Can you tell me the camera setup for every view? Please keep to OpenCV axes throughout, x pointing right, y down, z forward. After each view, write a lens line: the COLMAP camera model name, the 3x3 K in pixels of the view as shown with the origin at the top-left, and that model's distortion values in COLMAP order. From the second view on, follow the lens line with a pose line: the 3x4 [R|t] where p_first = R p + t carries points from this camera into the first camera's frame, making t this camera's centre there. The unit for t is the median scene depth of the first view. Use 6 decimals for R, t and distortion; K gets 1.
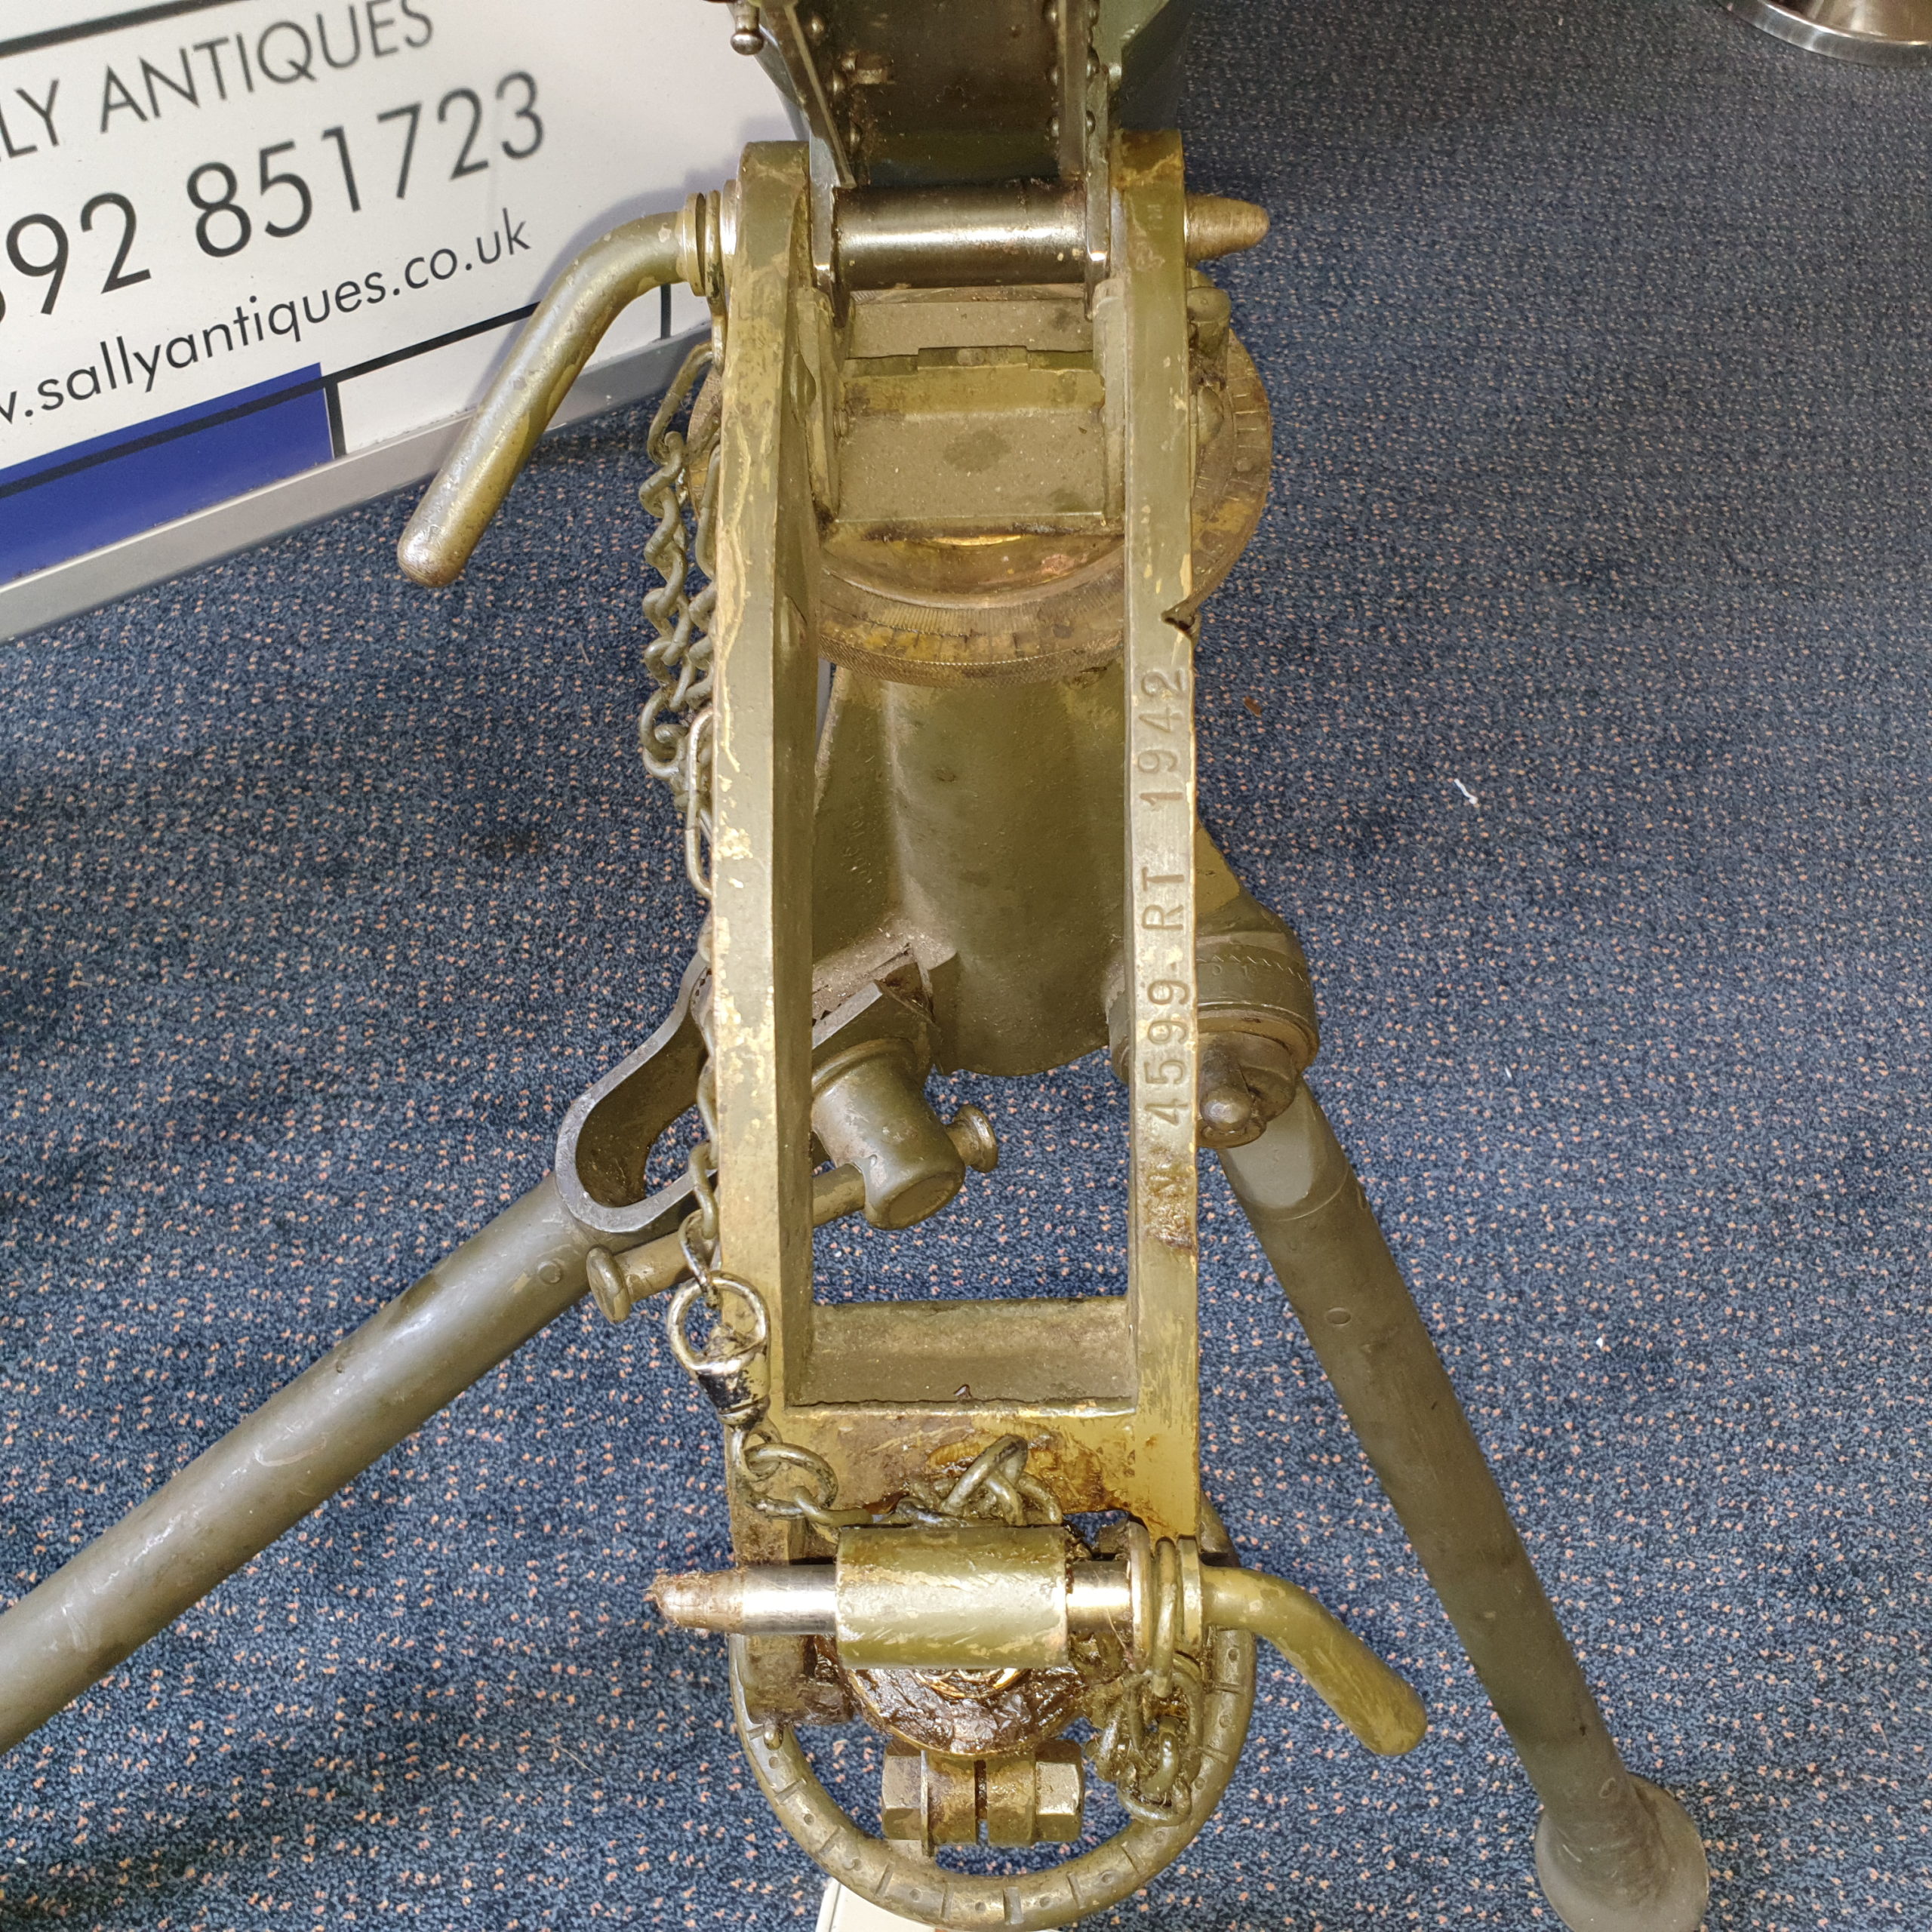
lens RADIAL K [[2030.5, 0, 973.6], [0, 2030.5, 989.2], [0, 0, 1]] dist [-0.010691, 0.000000]
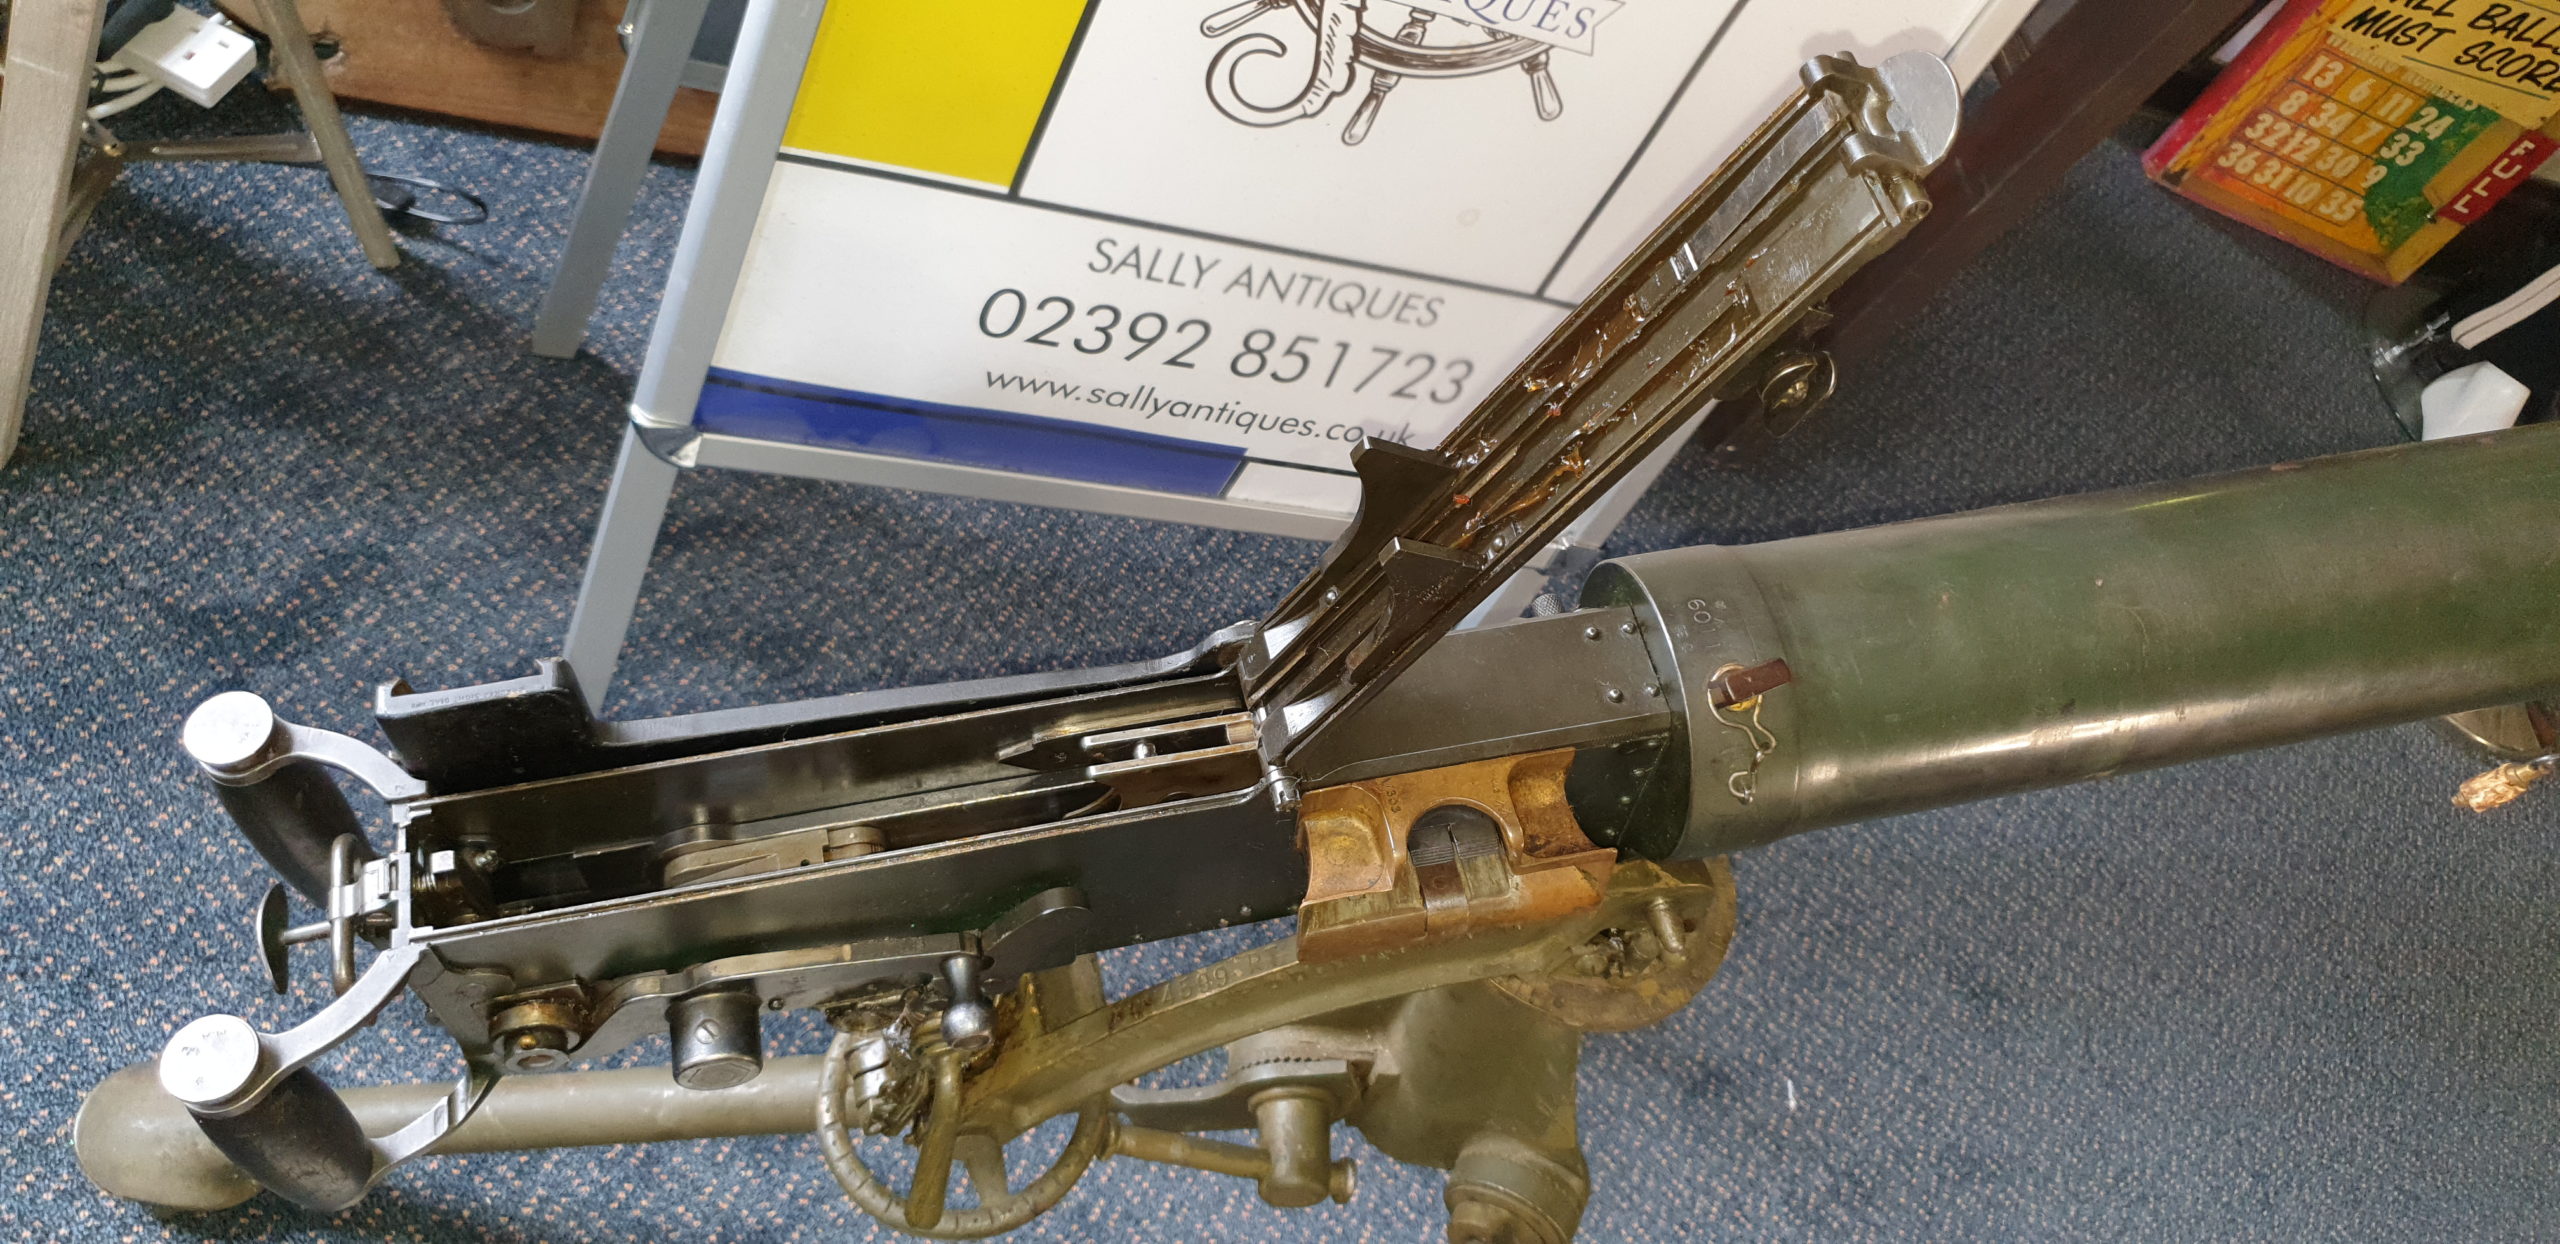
lens RADIAL K [[2031.8, 0, 1302.0], [0, 2031.8, 640.4], [0, 0, 1]] dist [-0.018514, 0.031829]
pose [[0.834014, 0.545663, -0.081682, -0.099994], [-0.551415, 0.829438, -0.089298, -0.089817], [0.019024, 0.119517, 0.992650, -0.477664]]
